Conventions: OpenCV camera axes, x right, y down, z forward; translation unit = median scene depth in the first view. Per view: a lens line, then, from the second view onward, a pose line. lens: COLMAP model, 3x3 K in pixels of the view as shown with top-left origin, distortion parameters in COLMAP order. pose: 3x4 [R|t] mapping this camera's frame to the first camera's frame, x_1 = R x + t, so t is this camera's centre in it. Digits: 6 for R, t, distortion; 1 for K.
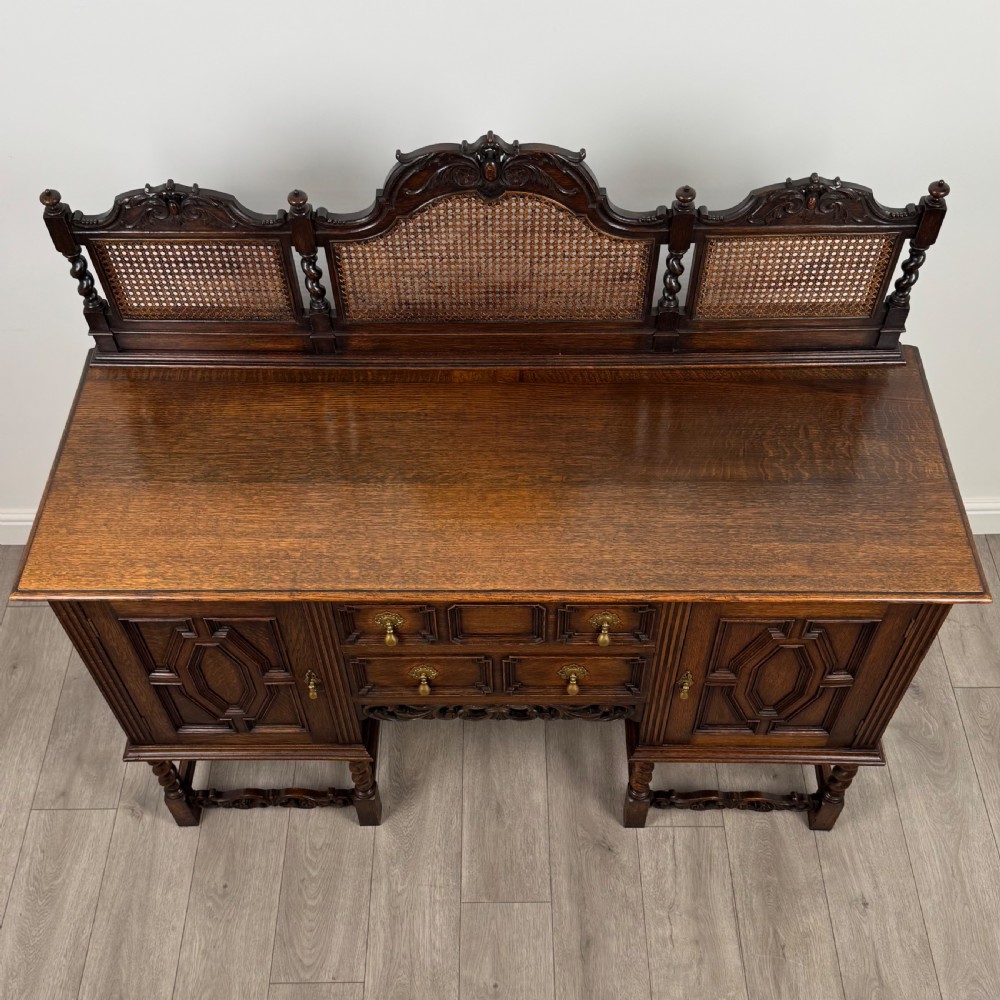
lens RADIAL K [[1122.8, 0, 496.3], [0, 1122.8, 554.7], [0, 0, 1]] dist [0.106207, -0.253866]
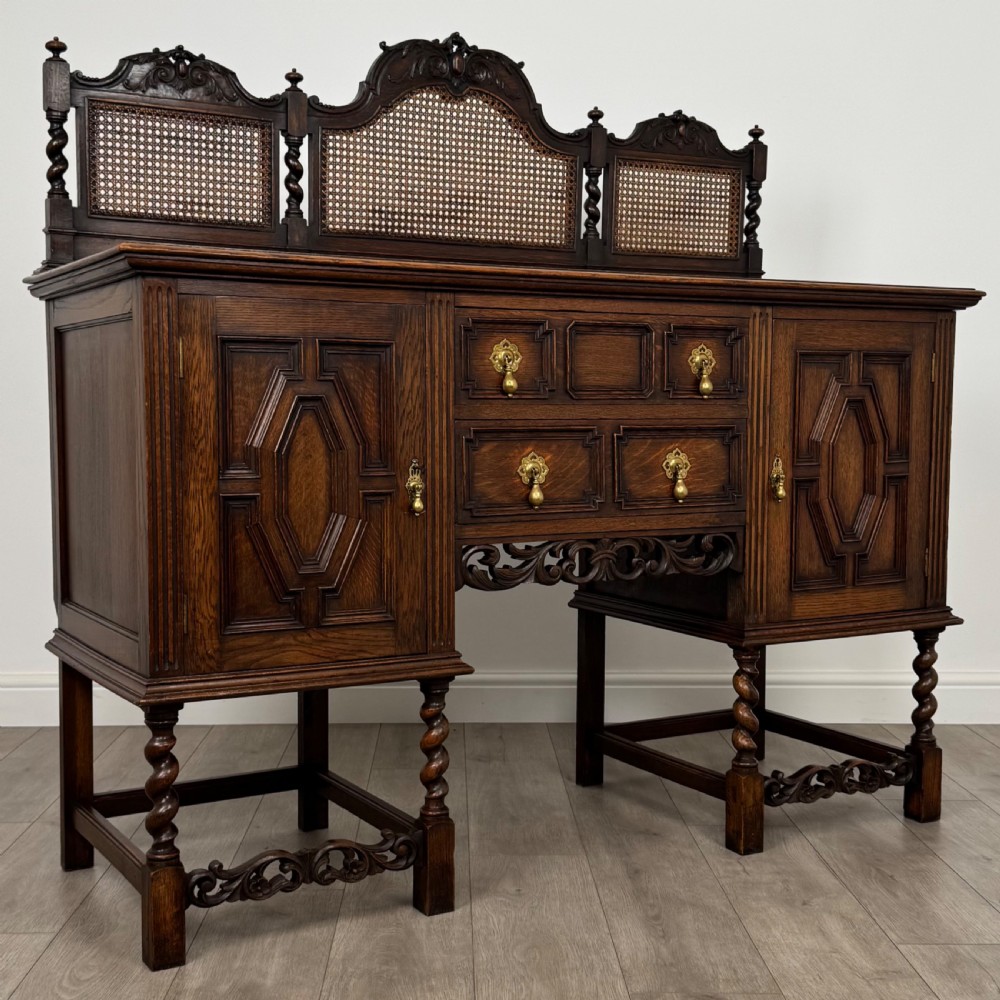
lens RADIAL K [[1418.7, 0, 473.7], [0, 1418.7, 528.5], [0, 0, 1]] dist [0.045089, 0.013889]
pose [[0.868399, -0.026048, 0.495182, -0.673277], [0.386857, 0.660301, -0.643696, 0.854631], [-0.310202, 0.750549, 0.583481, 0.461739]]
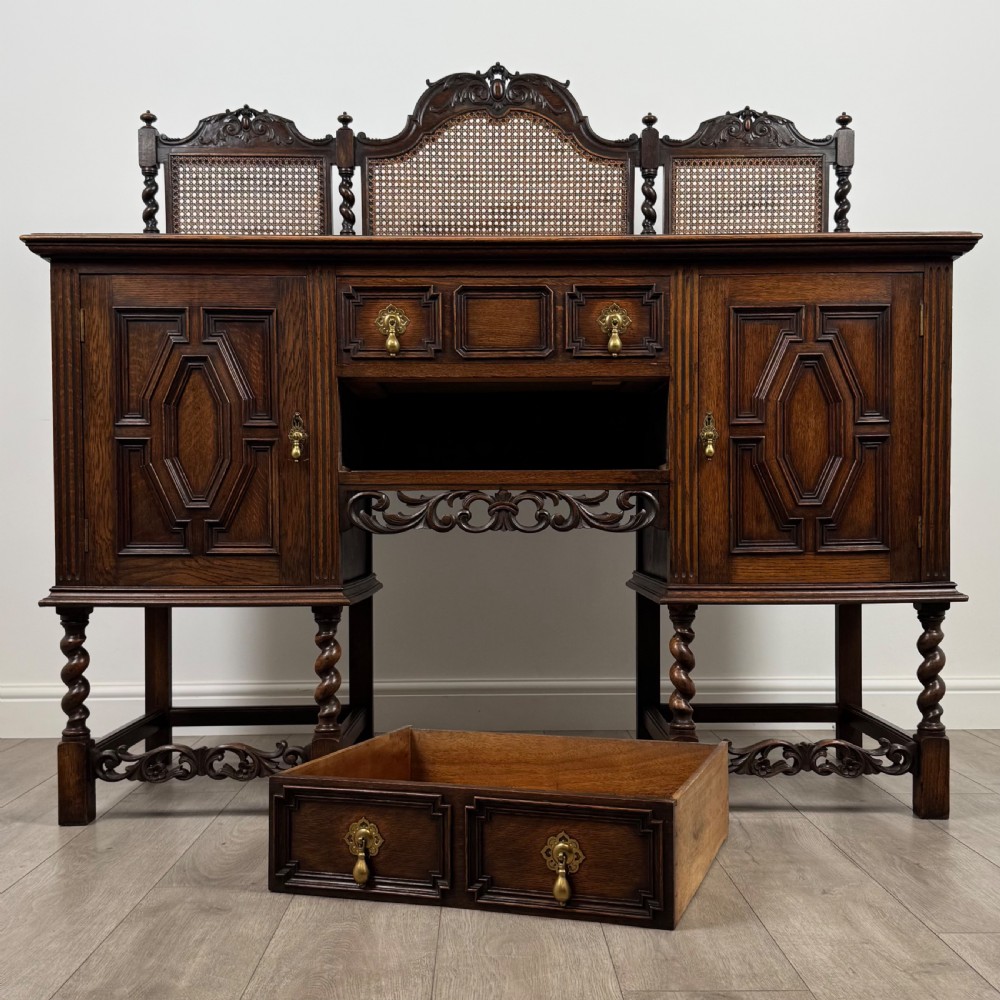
lens RADIAL K [[1170.1, 0, 523.4], [0, 1170.1, 552.9], [0, 0, 1]] dist [0.120426, -0.298207]
pose [[0.999481, 0.009101, 0.030904, -0.012028], [0.018335, 0.628066, -0.777944, 0.978917], [-0.026490, 0.778107, 0.627574, 0.517139]]
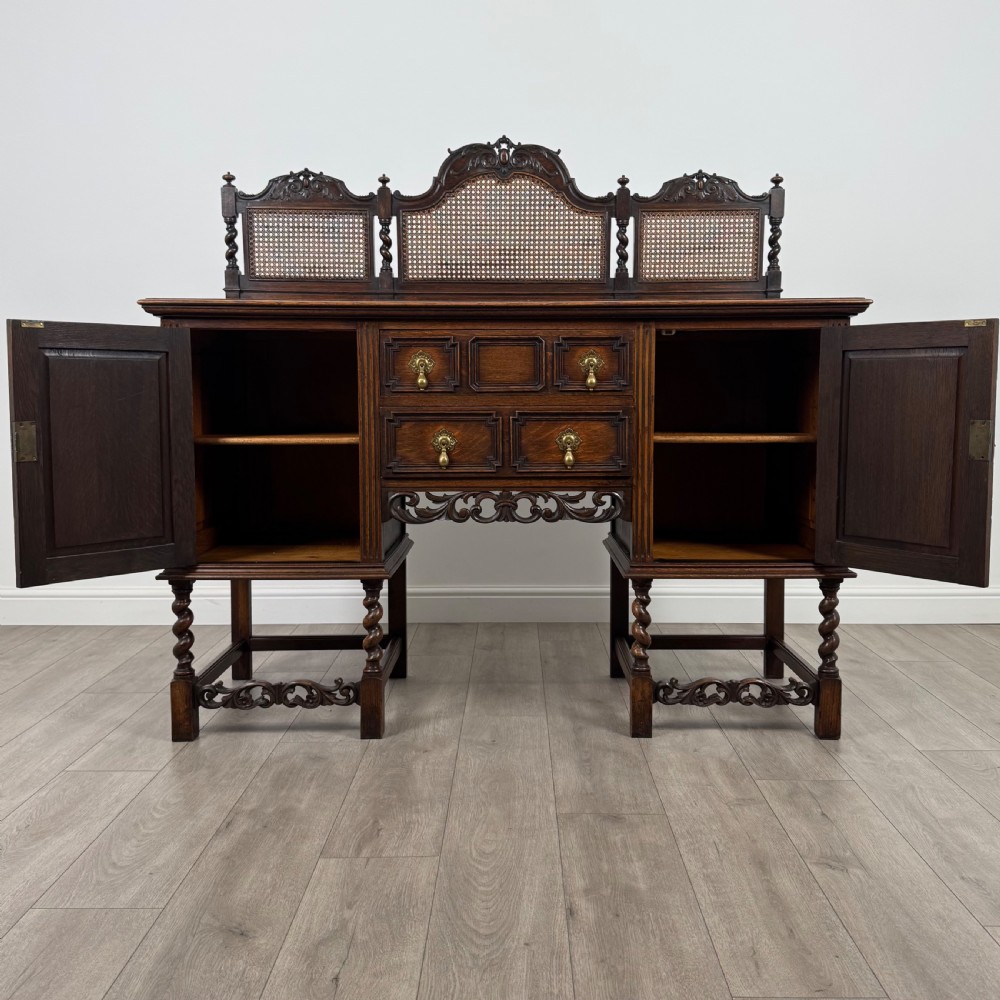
lens RADIAL K [[1004.4, 0, 528.3], [0, 1004.4, 476.1], [0, 0, 1]] dist [0.087002, -0.150194]
pose [[0.999506, 0.012006, 0.029030, -0.006585], [0.013715, 0.664600, -0.747073, 0.999739], [-0.028263, 0.747102, 0.664108, 0.336106]]
